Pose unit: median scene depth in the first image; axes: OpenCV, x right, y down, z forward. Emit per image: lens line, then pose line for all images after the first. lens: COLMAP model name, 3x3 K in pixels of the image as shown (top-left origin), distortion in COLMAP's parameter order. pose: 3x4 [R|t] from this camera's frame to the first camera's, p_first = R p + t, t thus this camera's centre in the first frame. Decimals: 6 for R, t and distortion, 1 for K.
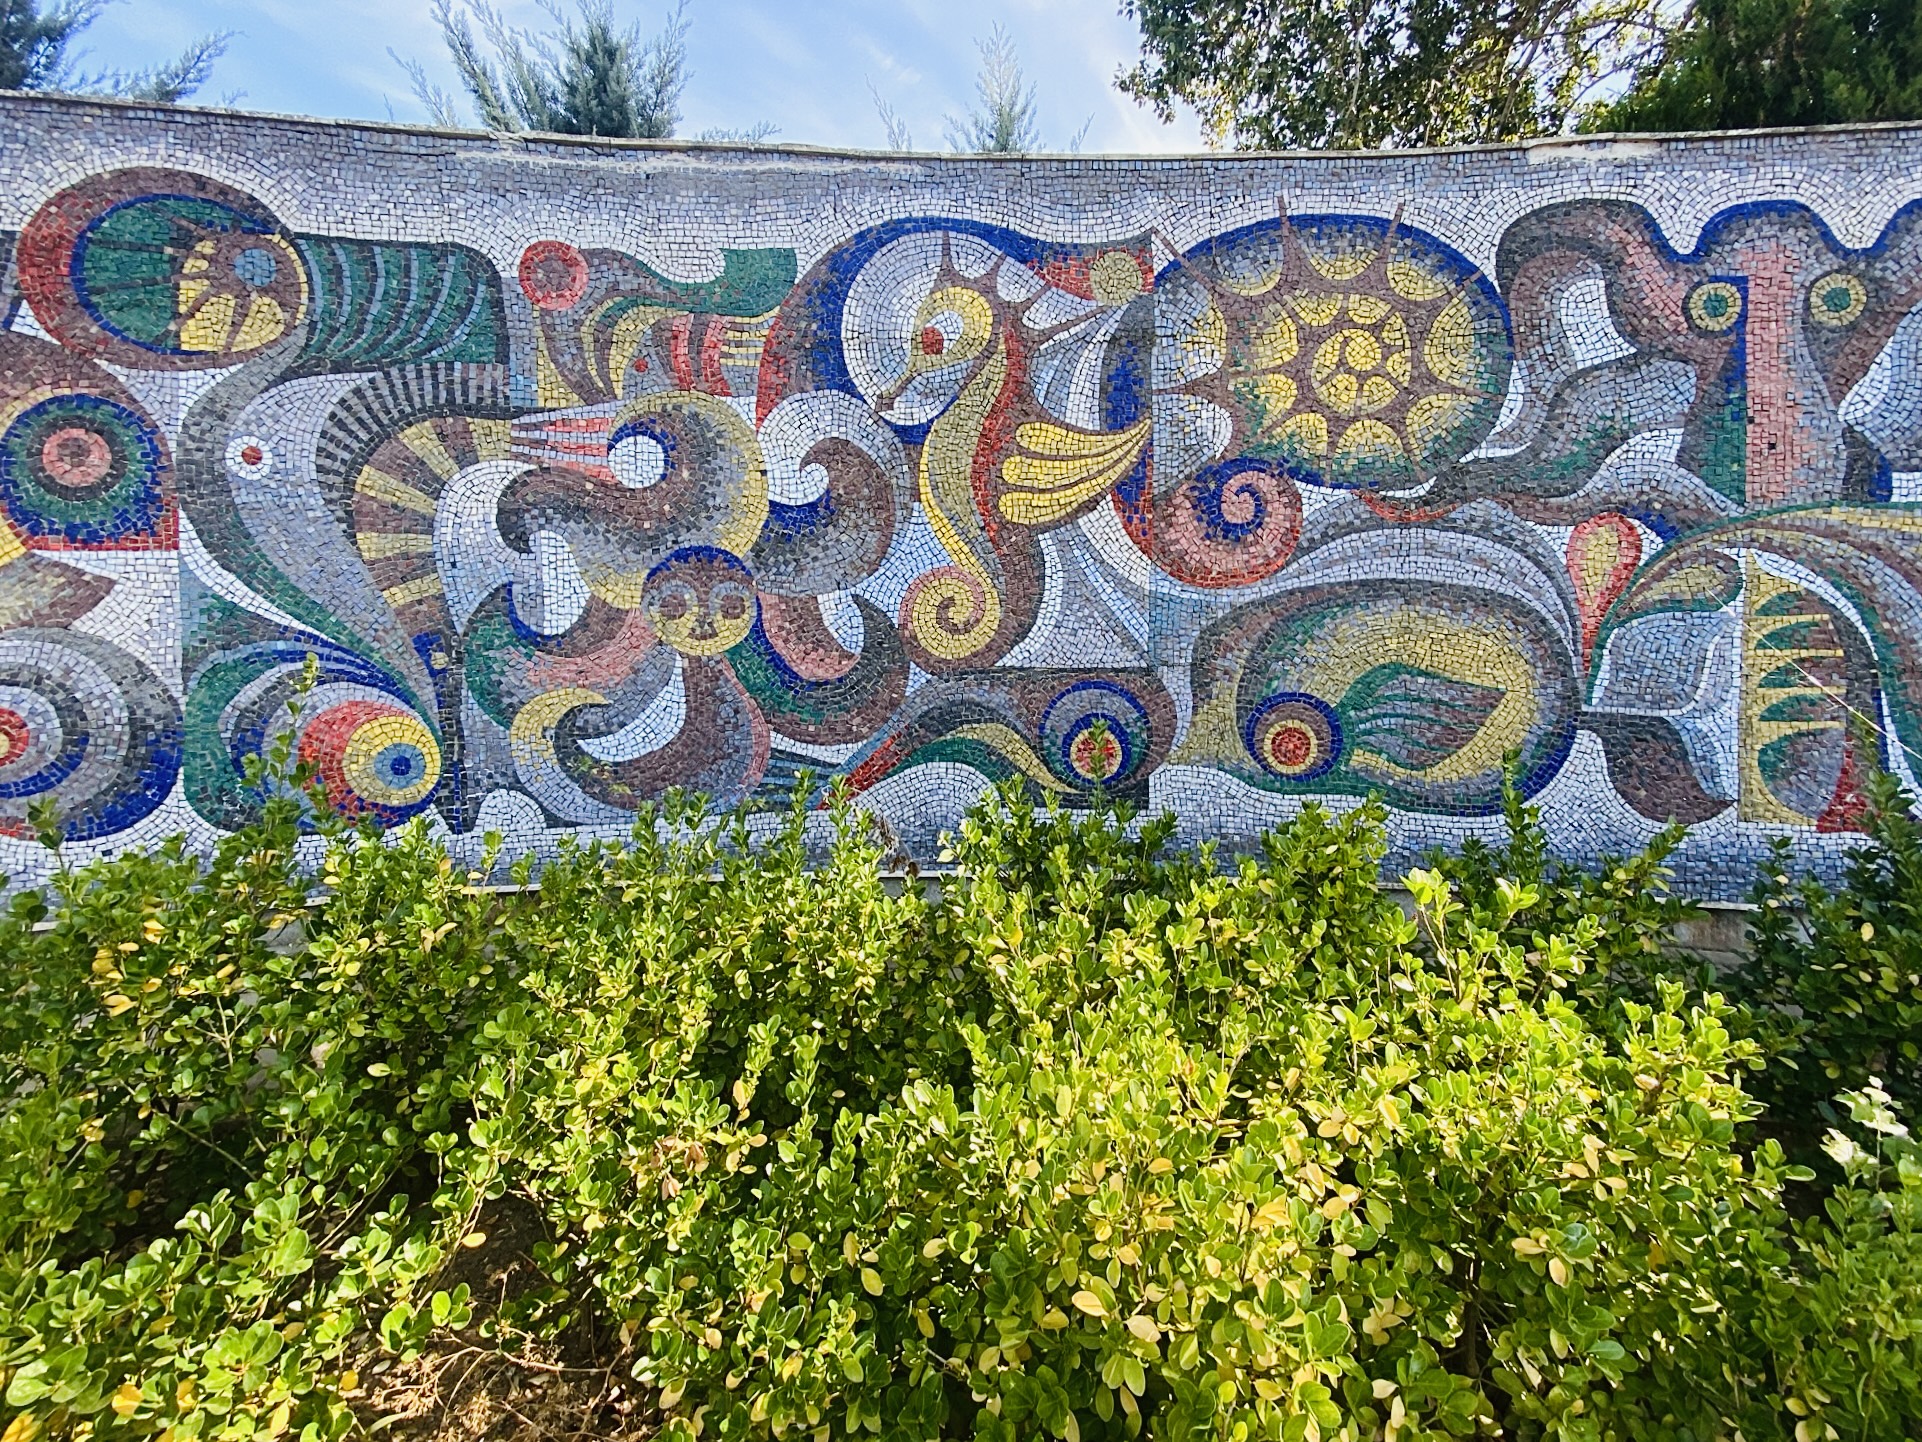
lens RADIAL K [[783.0, 0, 940.7], [0, 783.0, 726.6], [0, 0, 1]] dist [0.016268, -0.031515]
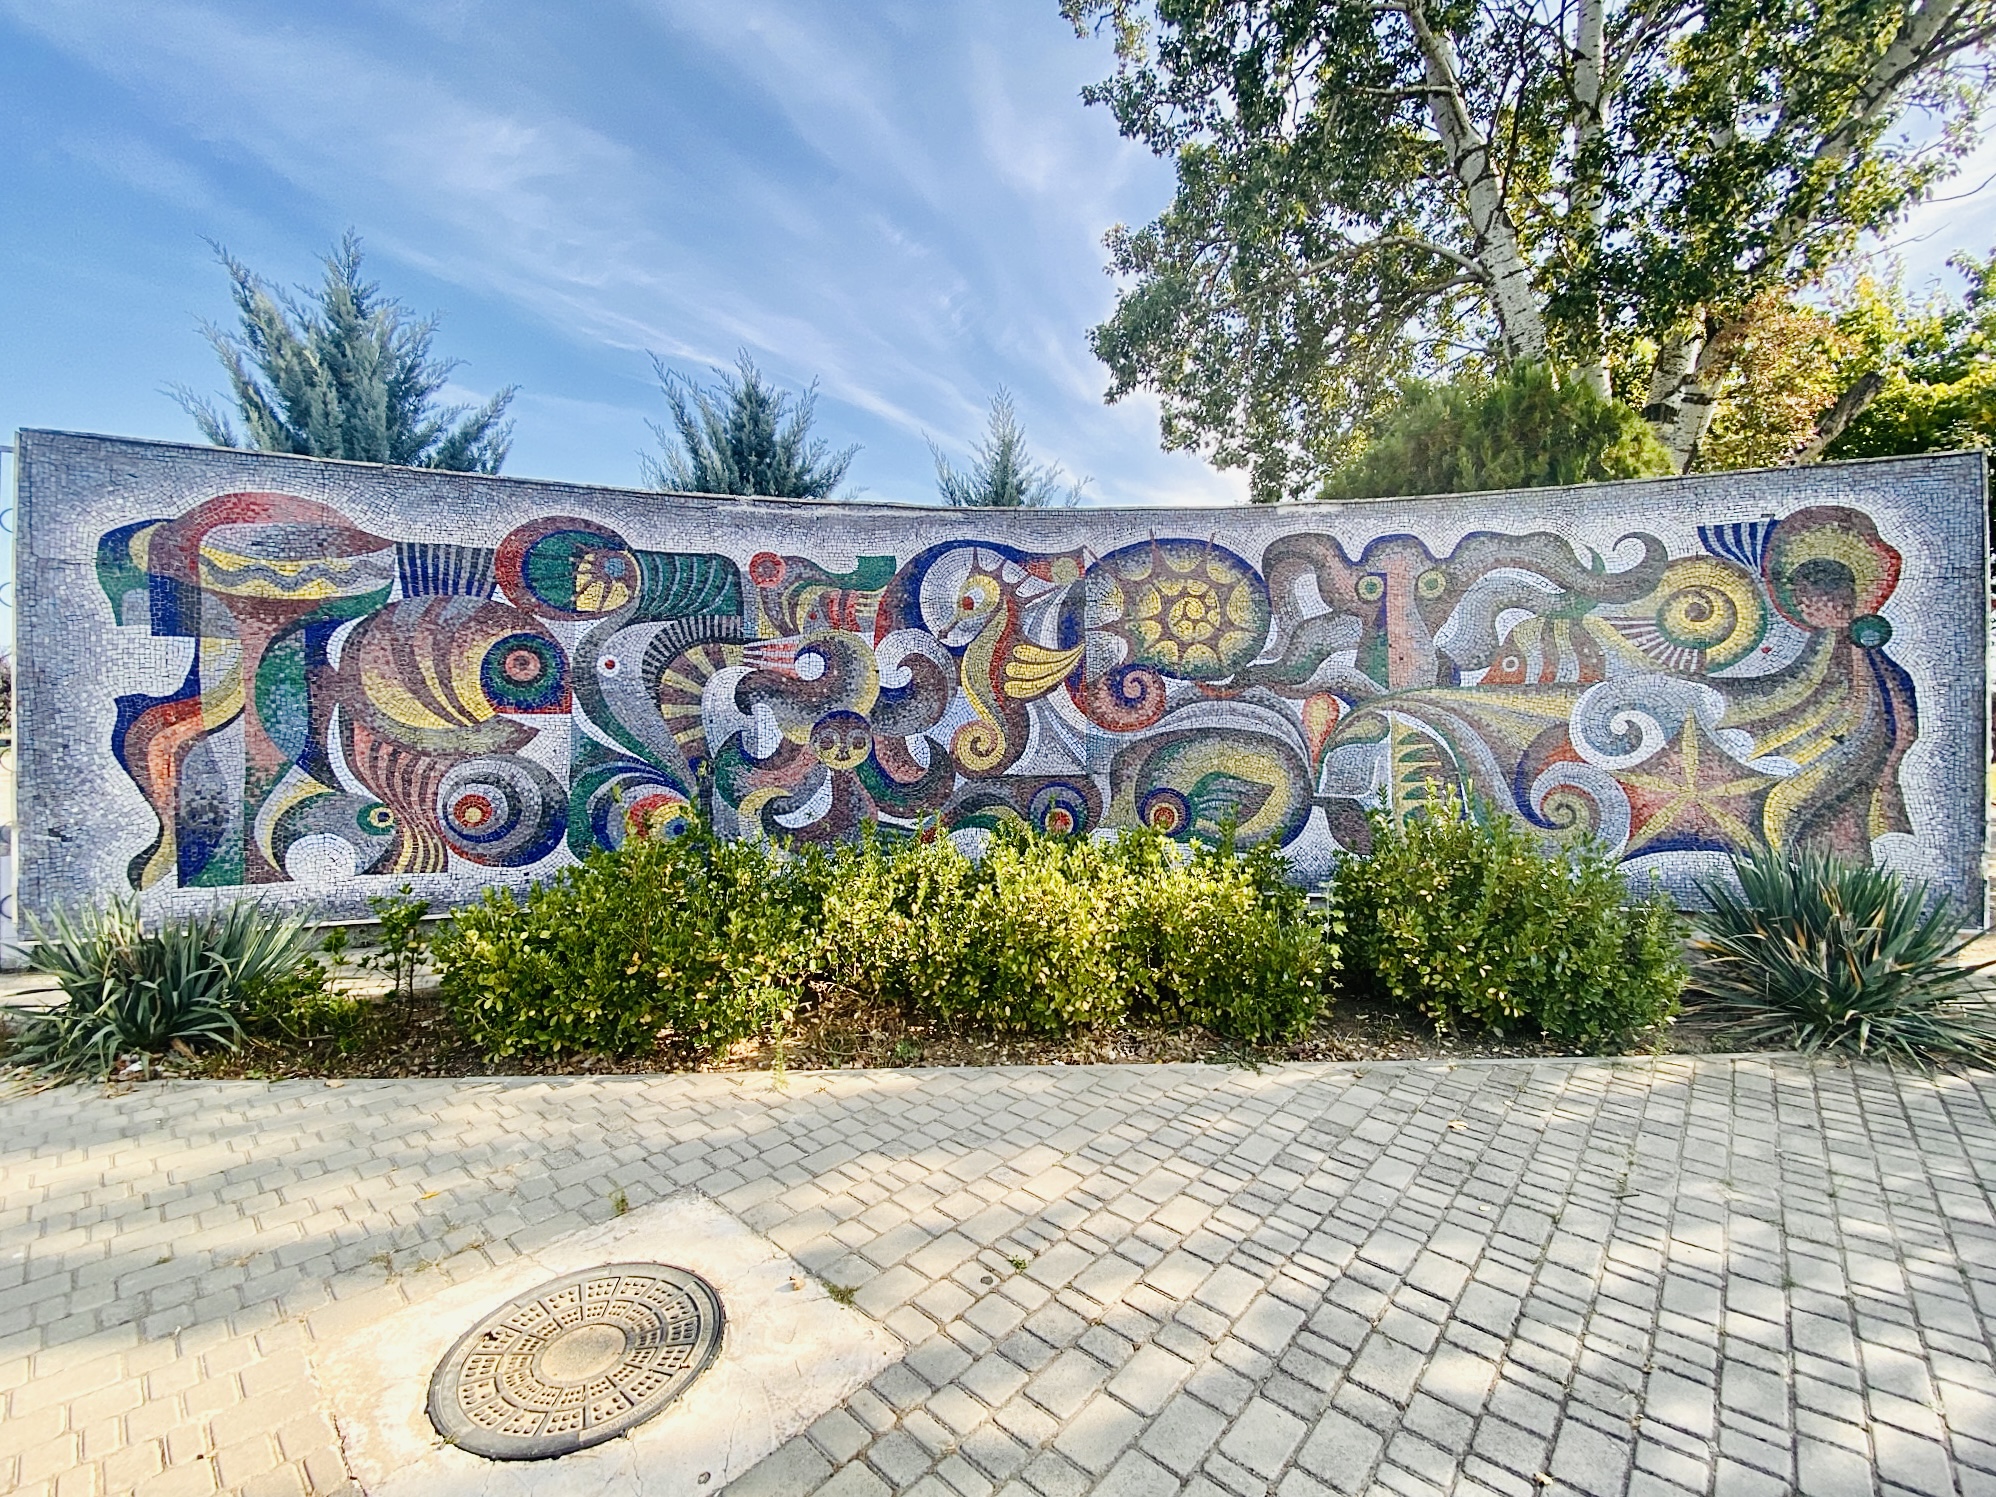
lens RADIAL K [[819.3, 0, 999.9], [0, 819.3, 748.3], [0, 0, 1]] dist [0.025852, -0.025035]
pose [[0.998770, -0.001231, 0.049572, -0.032718], [0.005356, 0.996522, -0.083160, 0.021010], [-0.049297, 0.083323, 0.995302, -0.931859]]
